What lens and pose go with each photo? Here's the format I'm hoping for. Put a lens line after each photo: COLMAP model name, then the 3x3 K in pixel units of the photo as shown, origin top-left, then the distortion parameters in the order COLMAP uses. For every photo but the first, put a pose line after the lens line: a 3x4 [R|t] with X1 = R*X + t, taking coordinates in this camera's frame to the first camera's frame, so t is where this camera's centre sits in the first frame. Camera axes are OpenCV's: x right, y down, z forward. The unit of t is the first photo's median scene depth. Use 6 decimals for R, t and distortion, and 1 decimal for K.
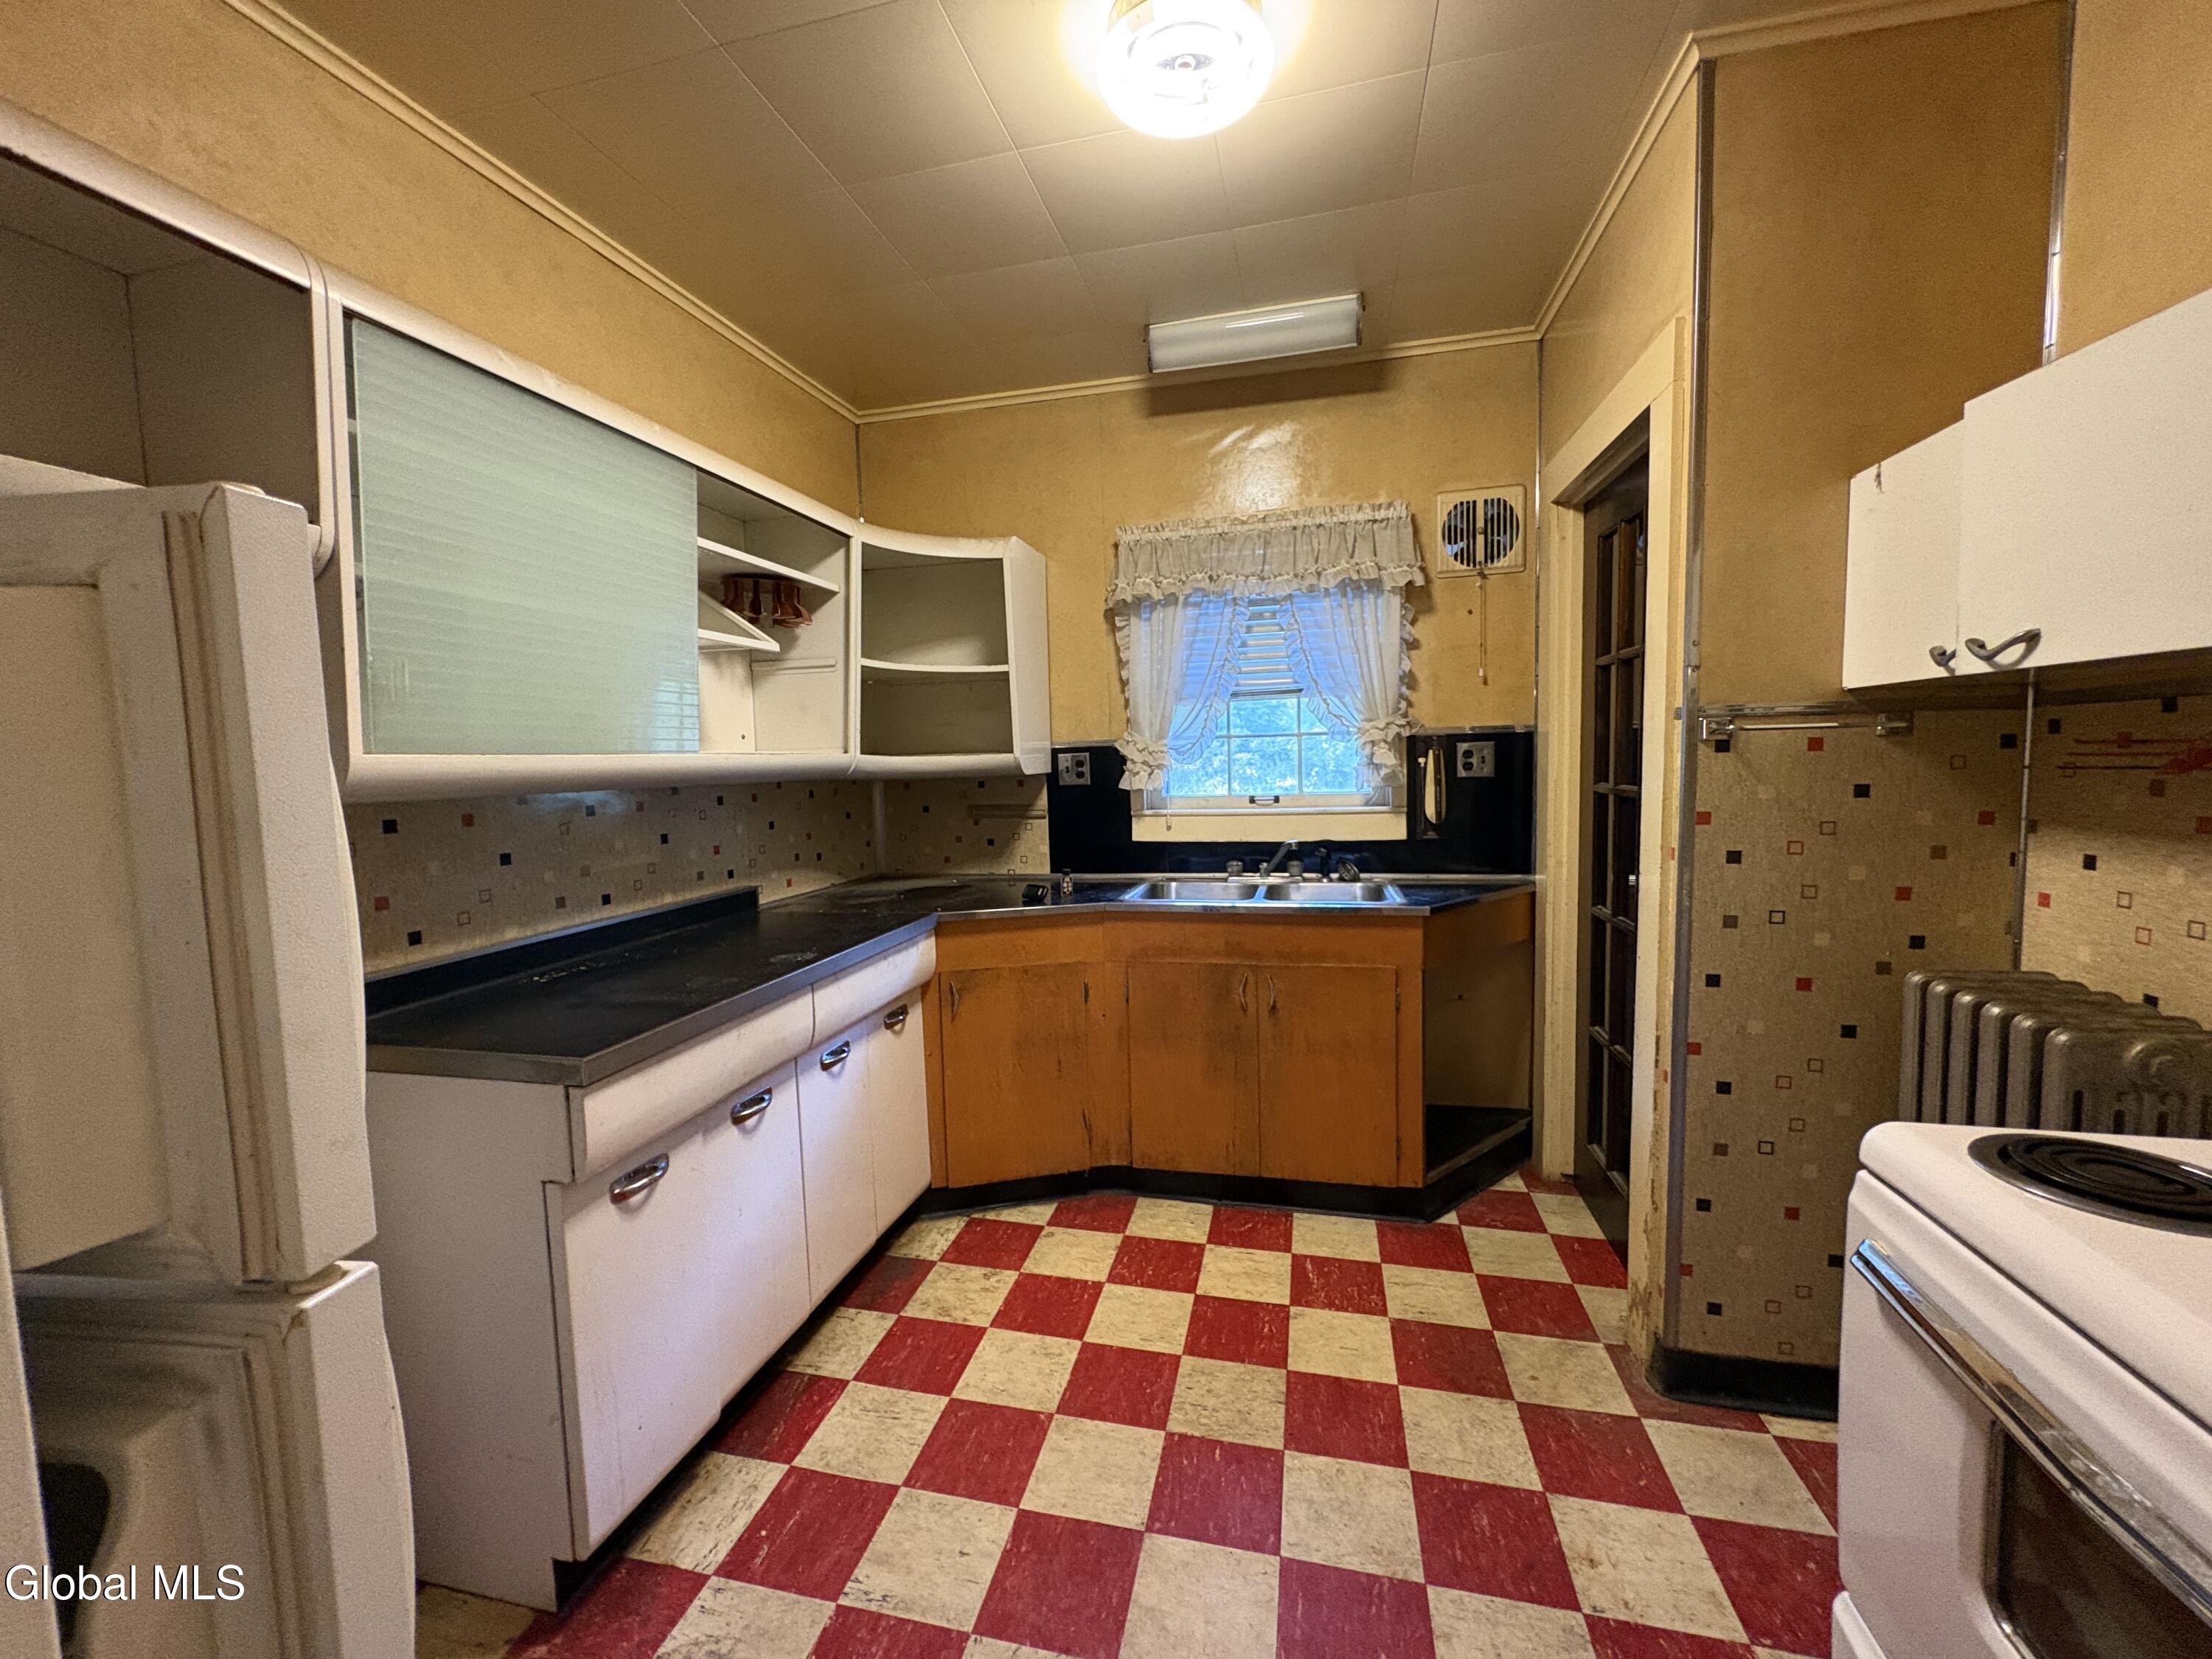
lens RADIAL K [[881.9, 0, 1097.5], [0, 881.9, 827.0], [0, 0, 1]] dist [0.000664, -0.000146]
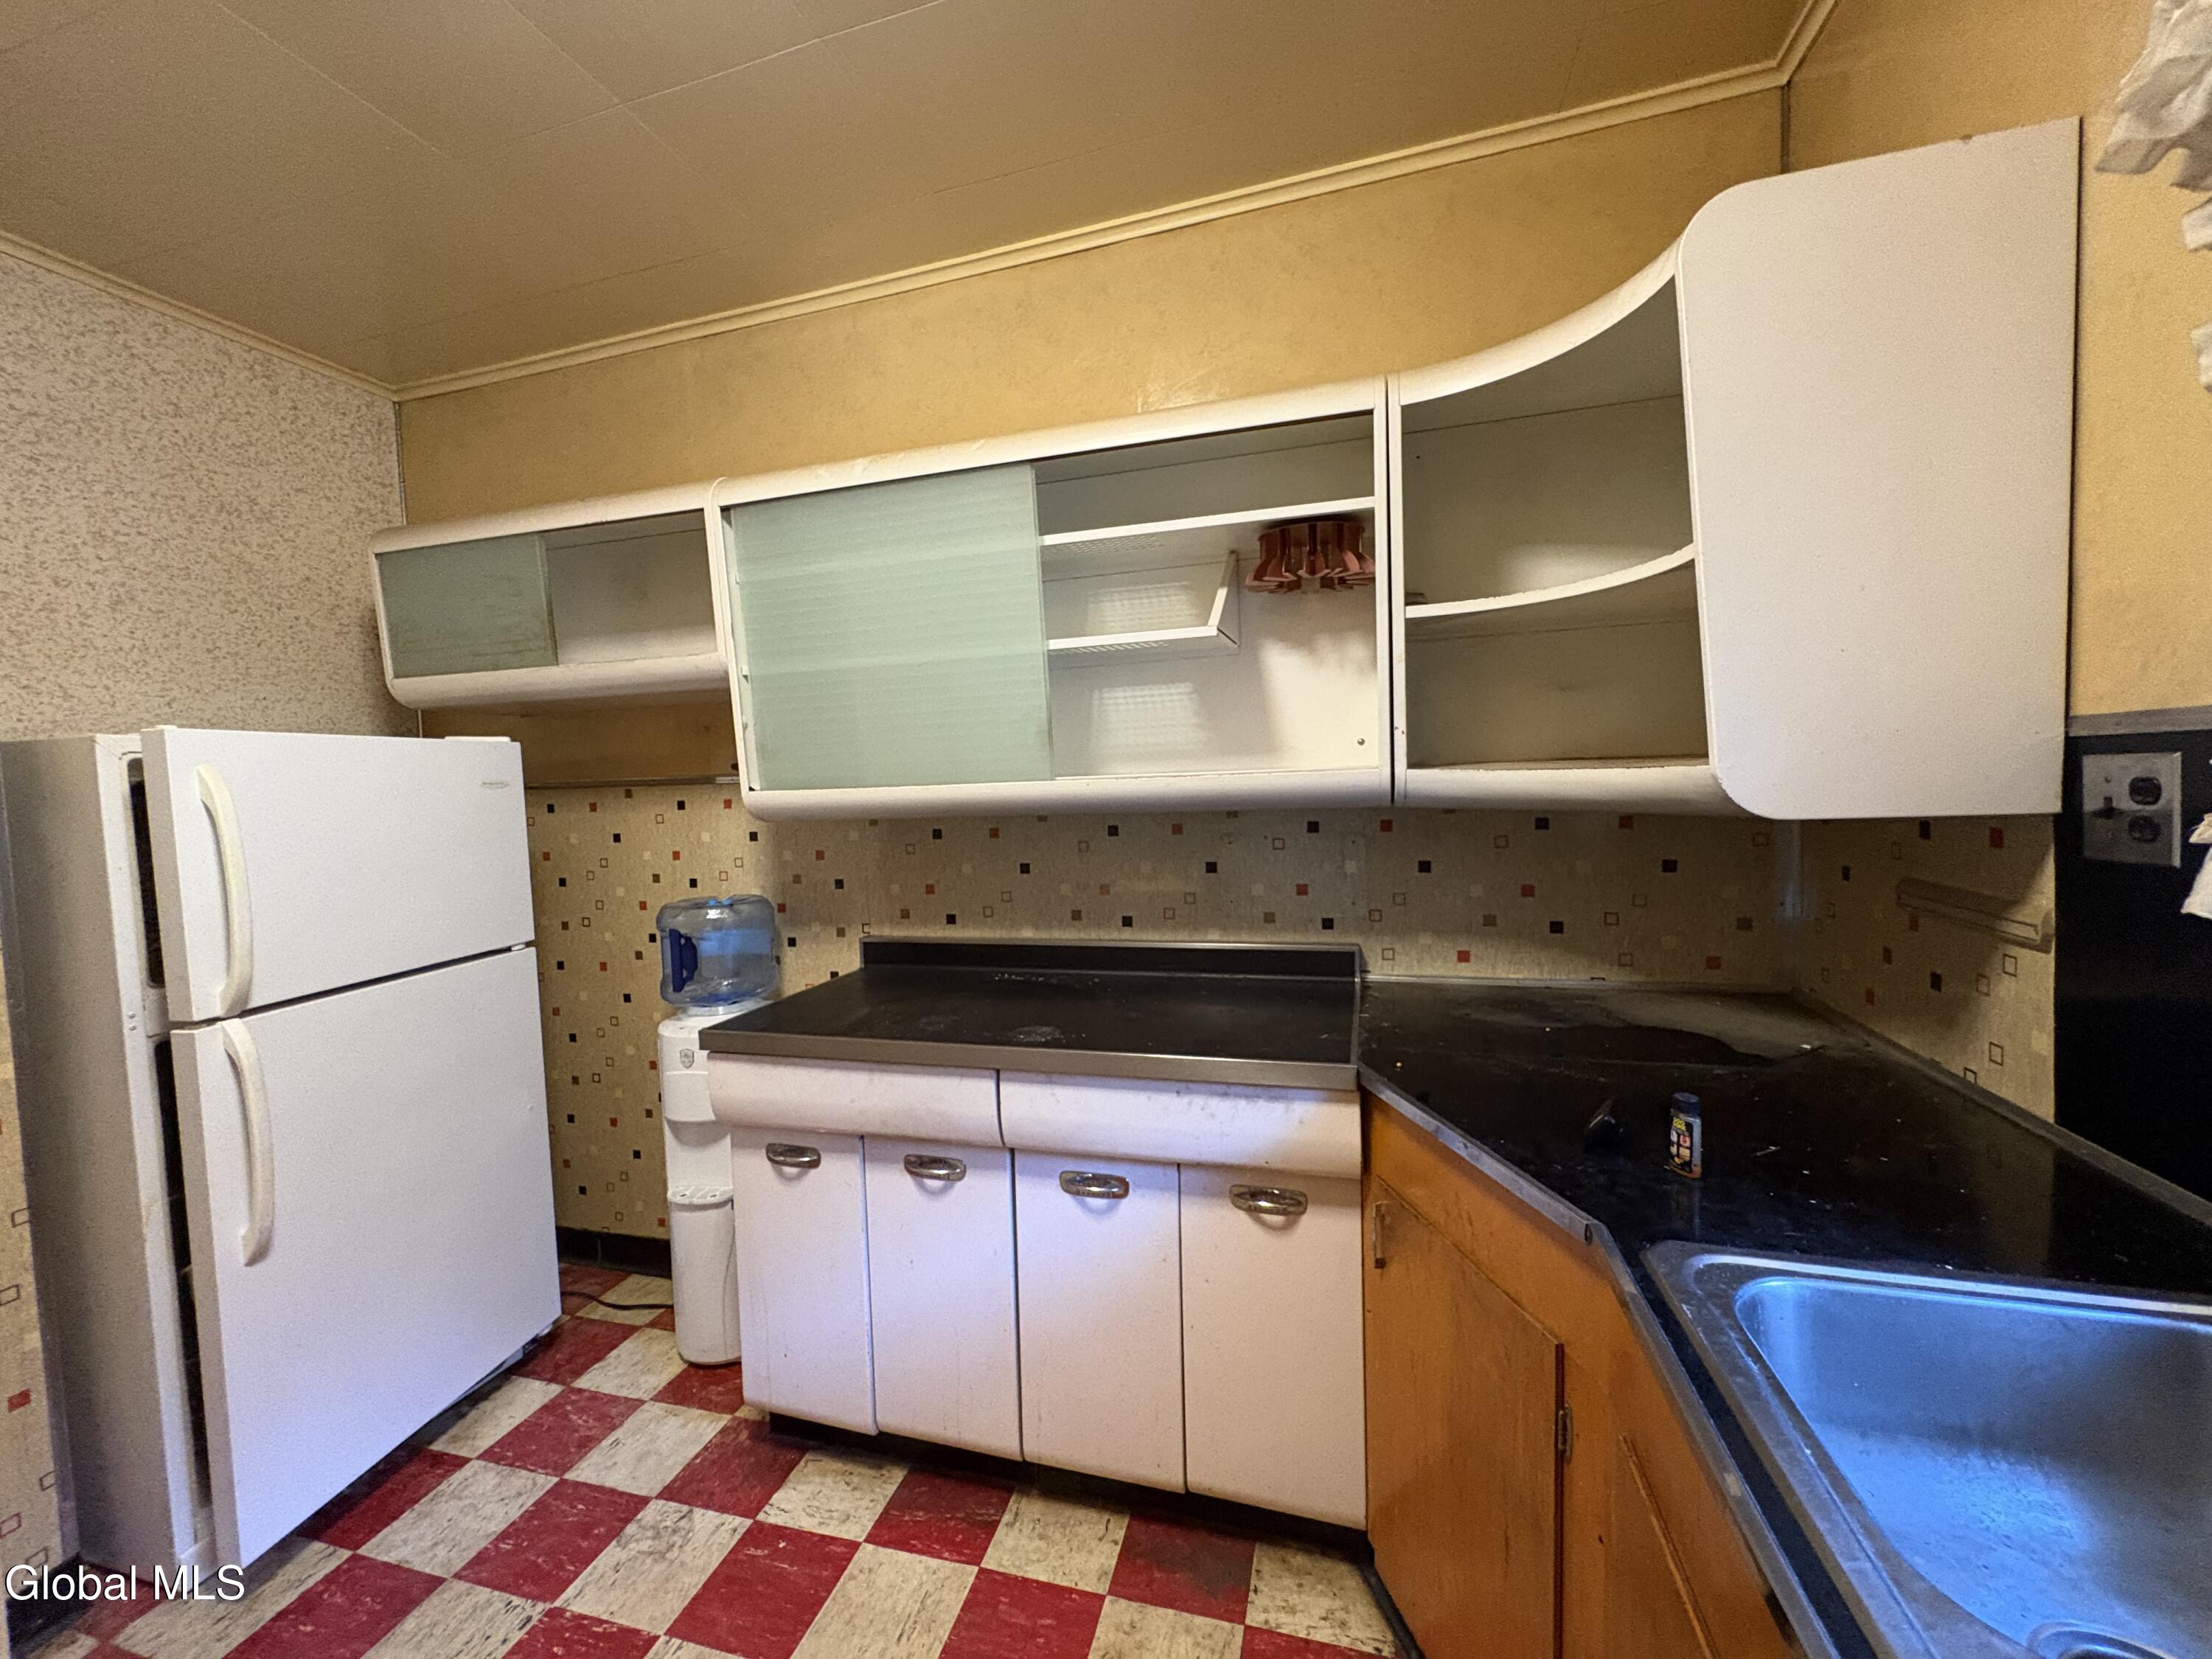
lens RADIAL K [[881.9, 0, 1108.0], [0, 881.9, 826.5], [0, 0, 1]] dist [0.000664, -0.000146]
pose [[-0.032834, 0.083571, -0.995961, 0.392174], [-0.039761, 0.995600, 0.084852, -0.099925], [0.998670, 0.042386, -0.029366, 0.944723]]
